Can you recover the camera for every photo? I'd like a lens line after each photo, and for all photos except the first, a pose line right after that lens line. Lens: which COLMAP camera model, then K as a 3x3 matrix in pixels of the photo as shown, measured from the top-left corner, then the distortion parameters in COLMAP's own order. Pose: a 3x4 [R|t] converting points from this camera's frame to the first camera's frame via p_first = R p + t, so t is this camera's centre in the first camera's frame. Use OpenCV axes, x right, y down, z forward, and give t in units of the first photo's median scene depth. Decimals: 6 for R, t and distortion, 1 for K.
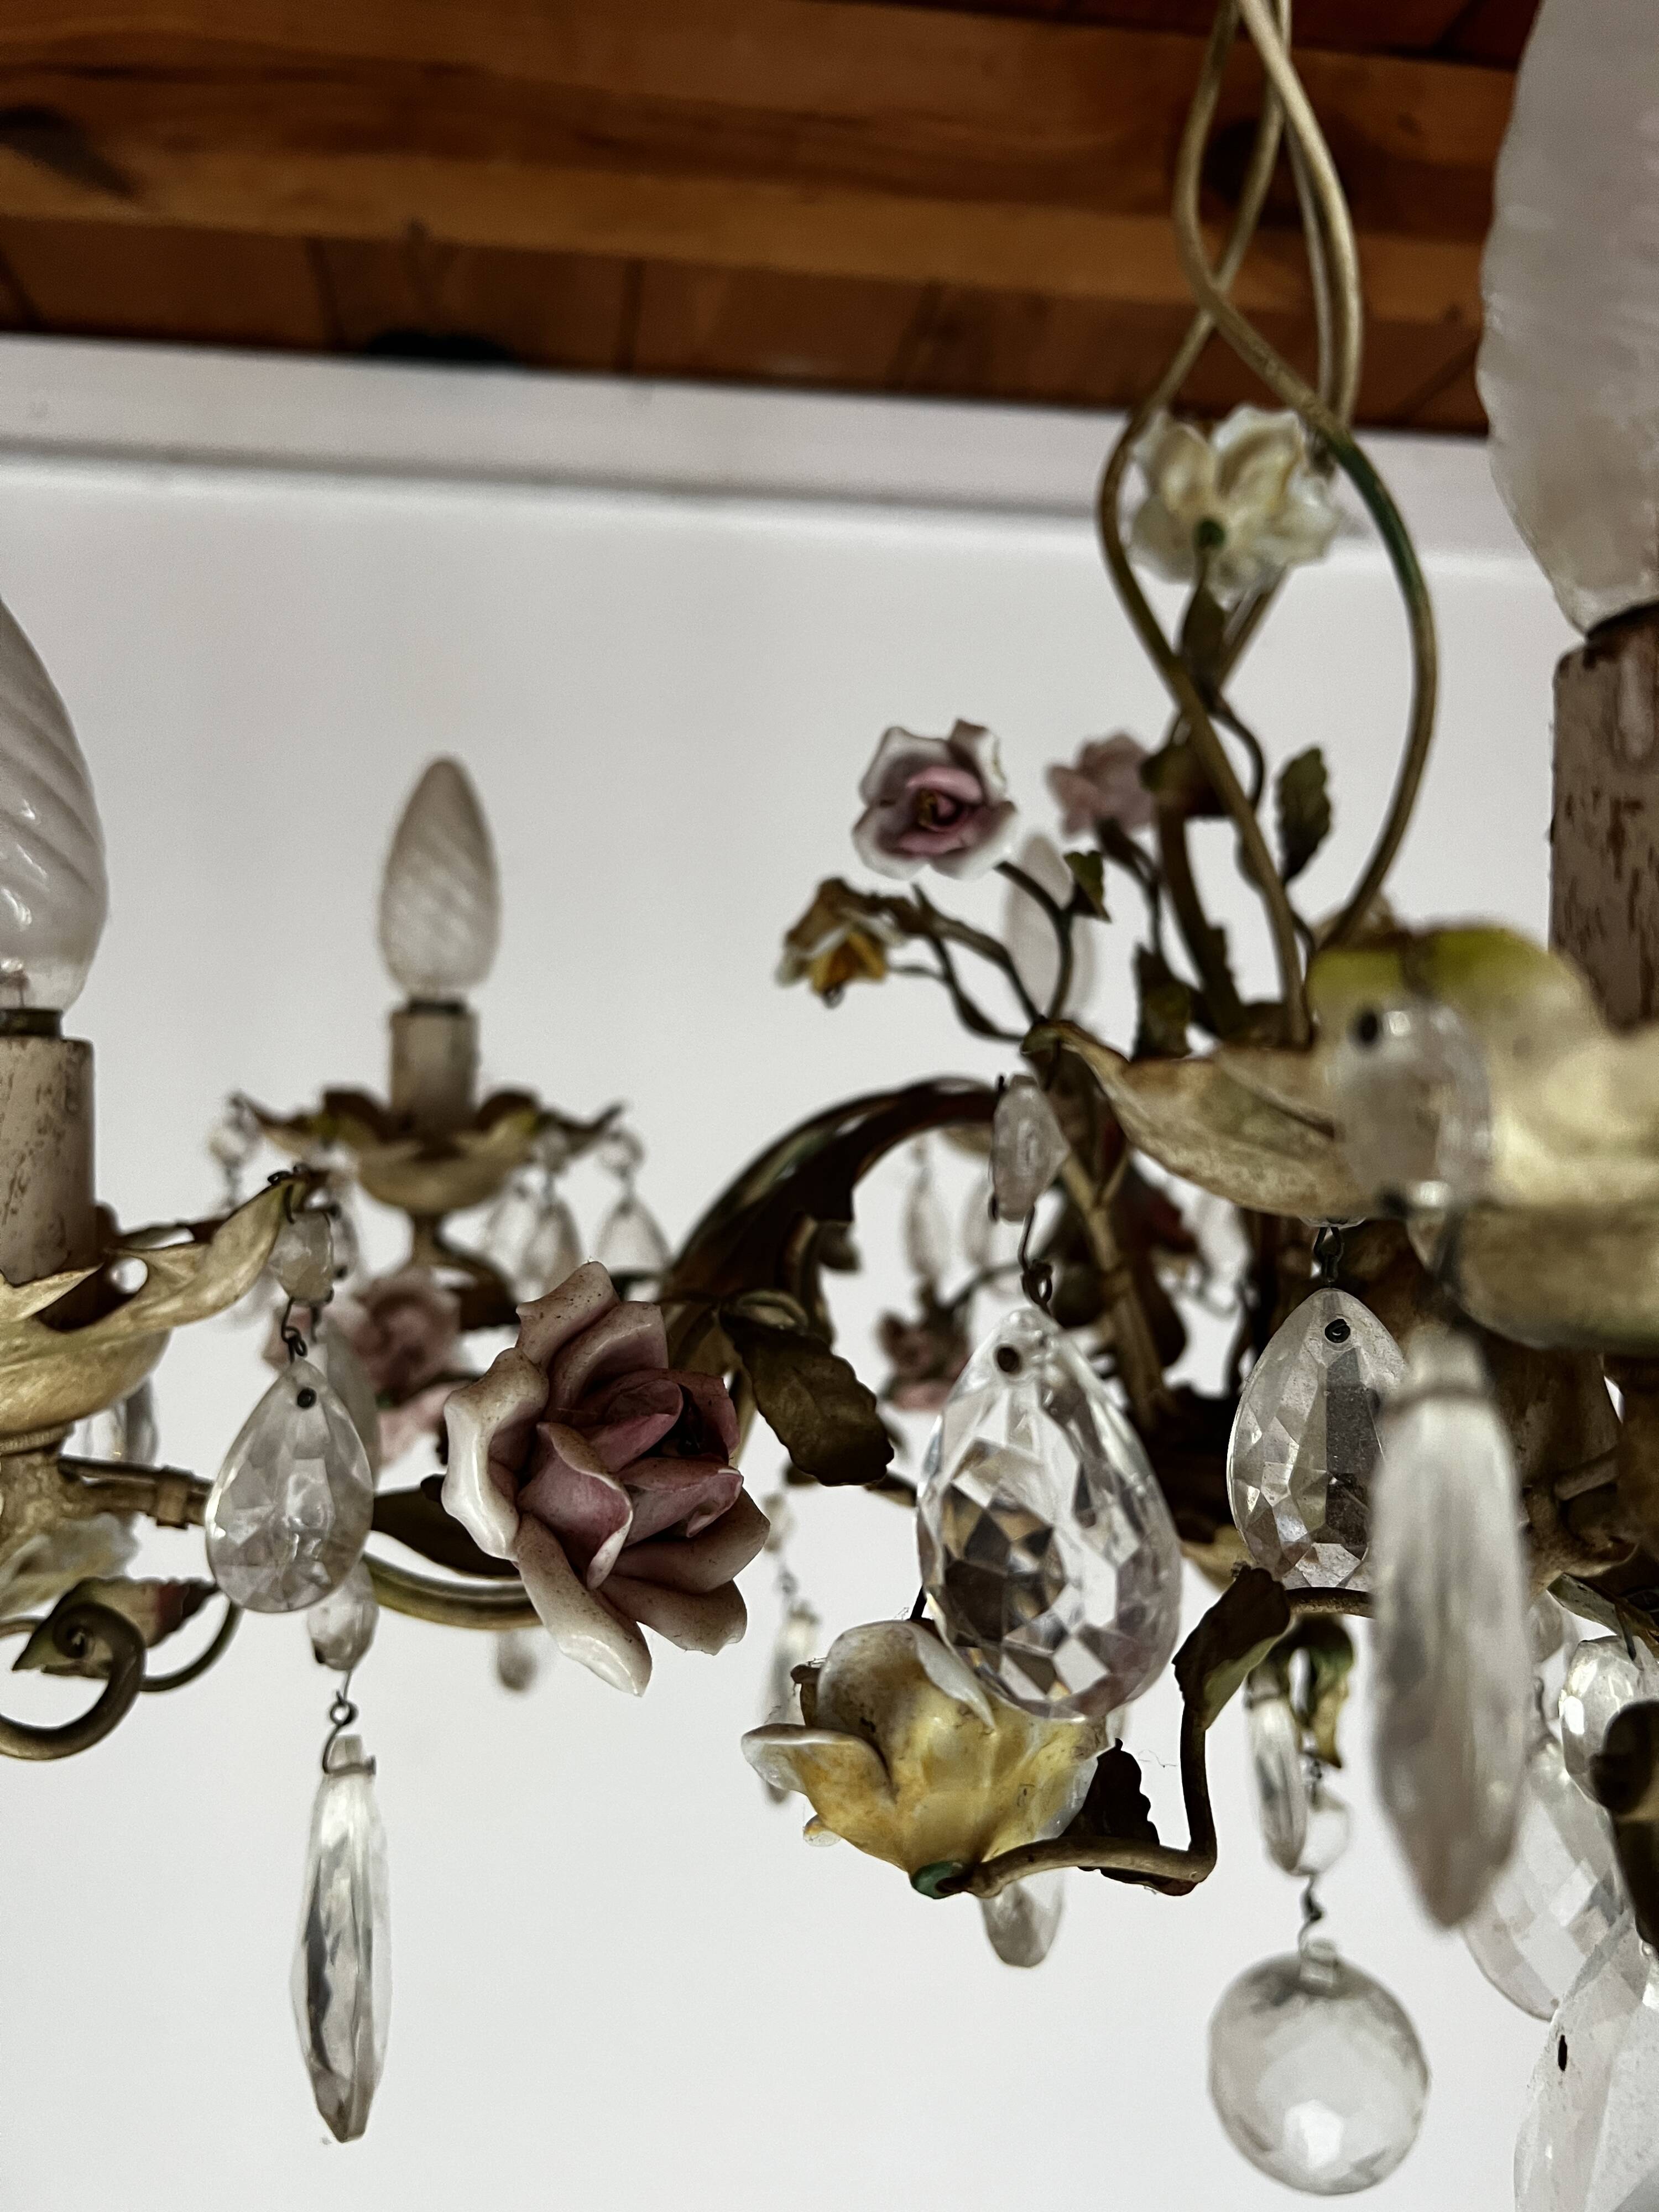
lens RADIAL K [[1647.8, 0, 859.7], [0, 1647.8, 1105.0], [0, 0, 1]] dist [-0.045397, 0.084928]
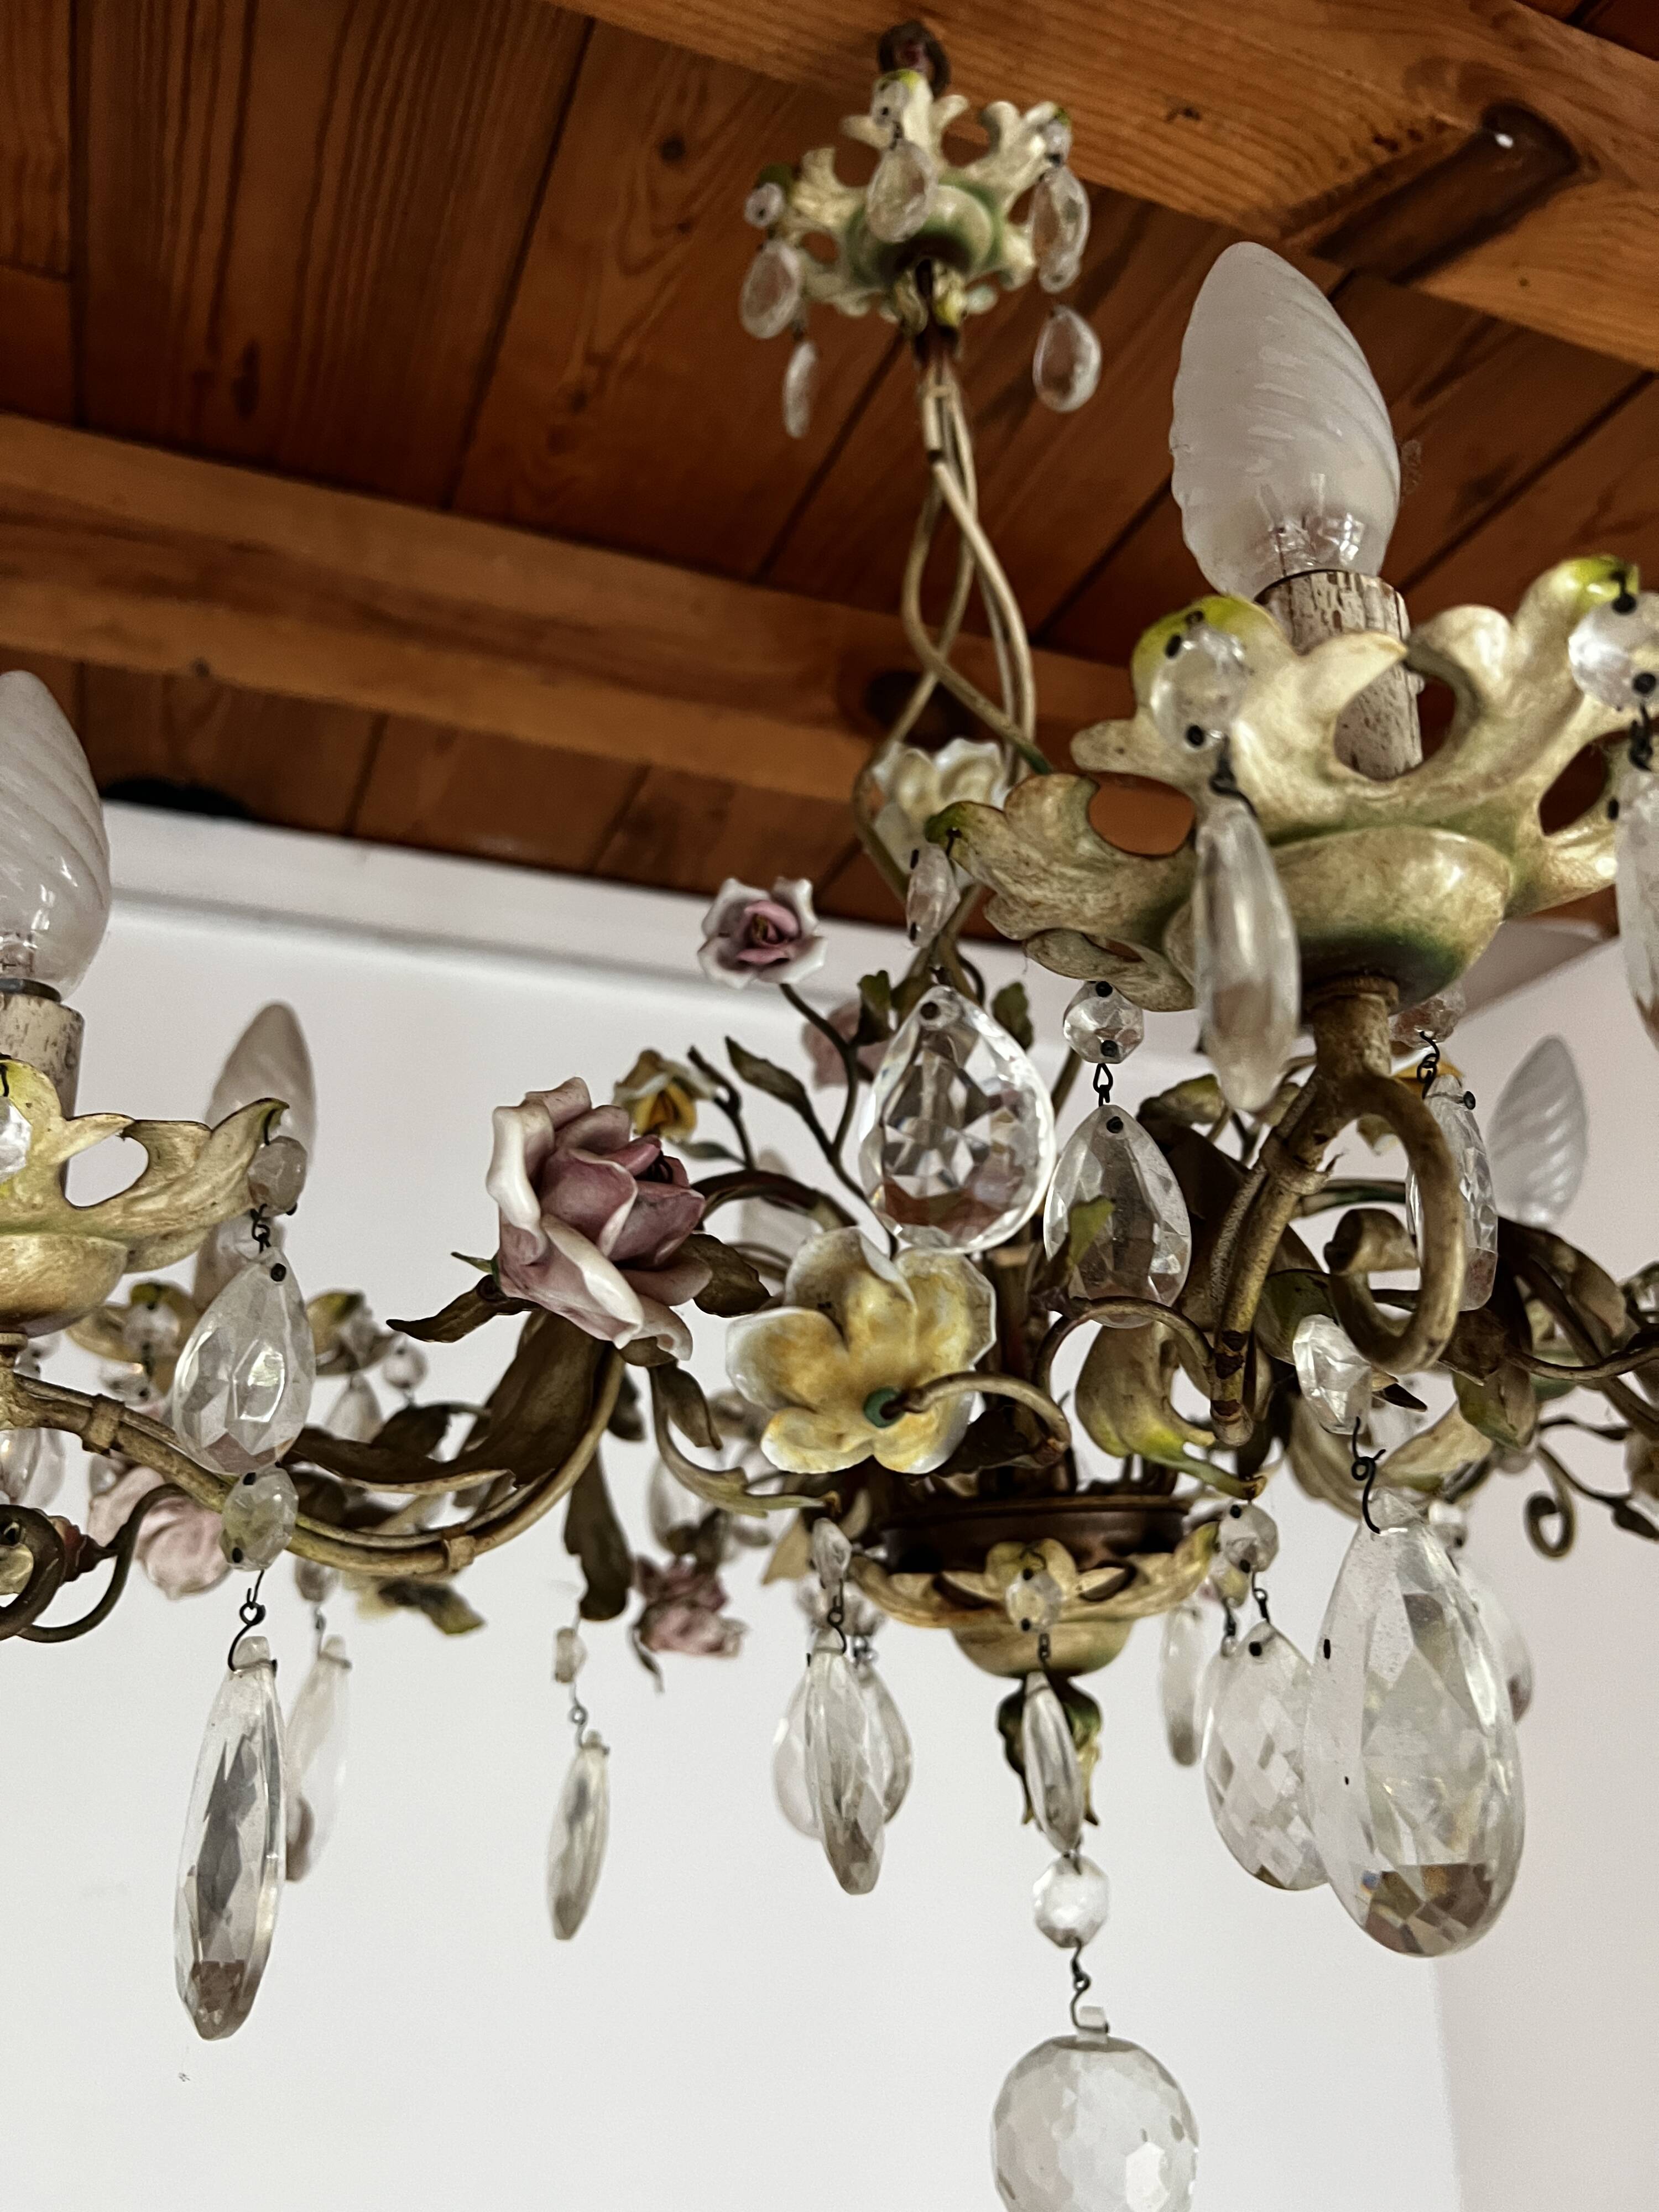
lens RADIAL K [[1706.8, 0, 858.6], [0, 1706.8, 1148.9], [0, 0, 1]] dist [0.026819, -0.020968]
pose [[0.975284, 0.042786, 0.216774, -0.139508], [0.028789, 0.948104, -0.316656, 0.345704], [-0.219072, 0.315070, 0.923438, -0.185734]]
